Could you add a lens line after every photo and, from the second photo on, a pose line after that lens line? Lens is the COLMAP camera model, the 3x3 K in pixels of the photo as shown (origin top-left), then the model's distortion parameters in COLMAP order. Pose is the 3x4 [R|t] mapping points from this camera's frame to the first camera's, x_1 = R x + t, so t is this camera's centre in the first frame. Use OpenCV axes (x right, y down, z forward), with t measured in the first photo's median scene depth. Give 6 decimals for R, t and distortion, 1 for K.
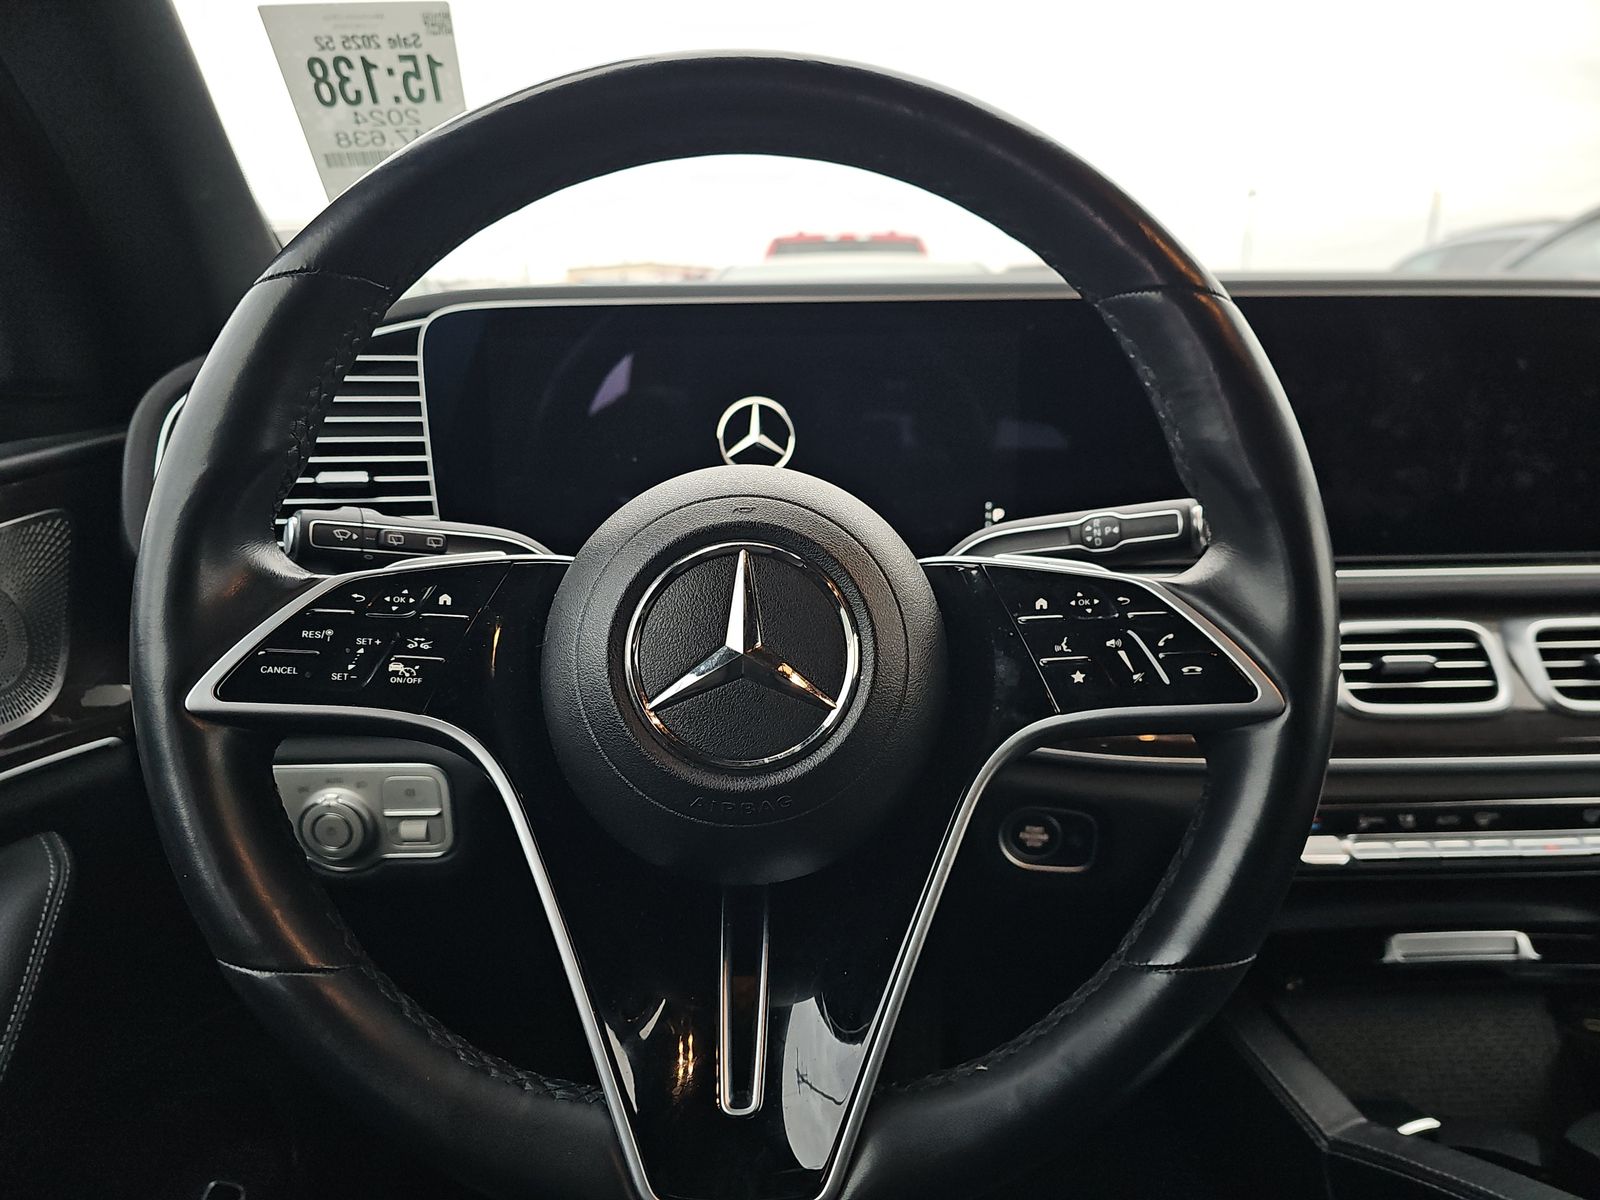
lens RADIAL K [[1081.9, 0, 792.1], [0, 1081.9, 599.8], [0, 0, 1]] dist [0.034990, -0.034158]
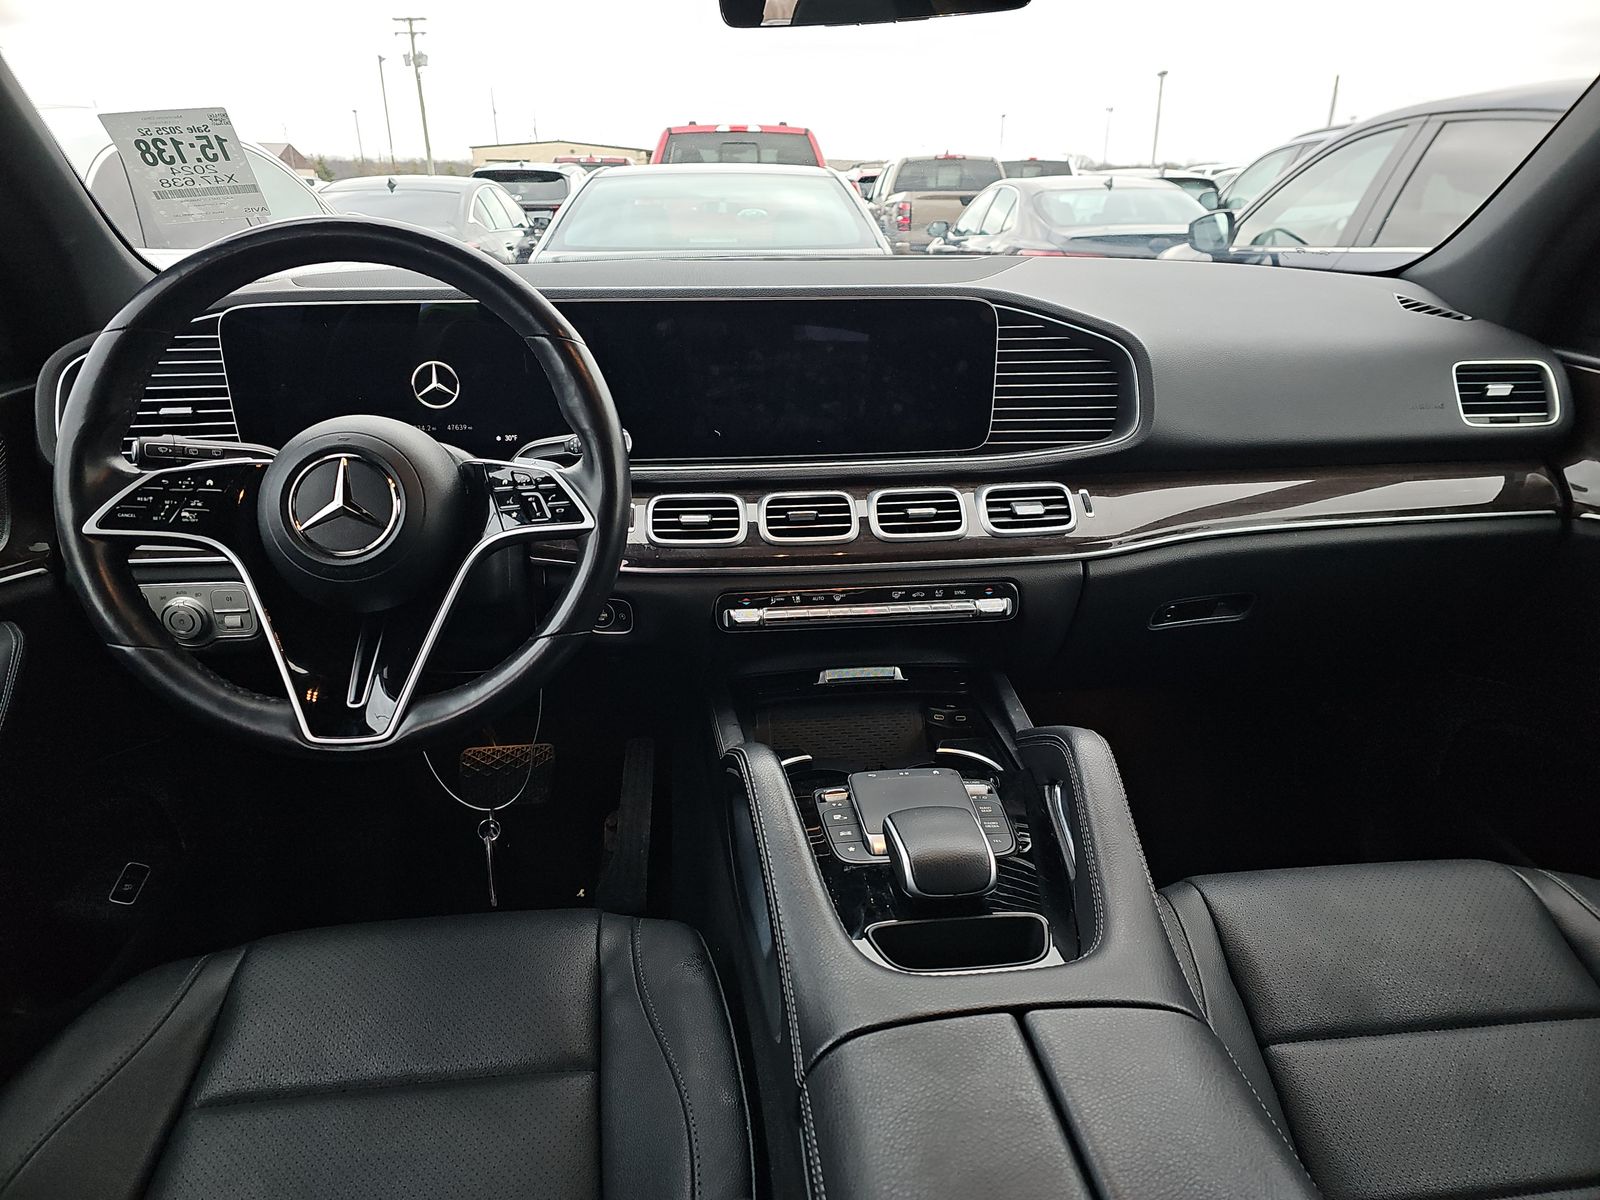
lens RADIAL K [[1081.9, 0, 830.4], [0, 1081.9, 602.6], [0, 0, 1]] dist [0.034990, -0.034158]
pose [[0.996081, -0.021515, 0.085793, 0.464092], [0.012524, 0.994499, 0.103998, 0.018044], [-0.087559, -0.102516, 0.990870, -0.818403]]
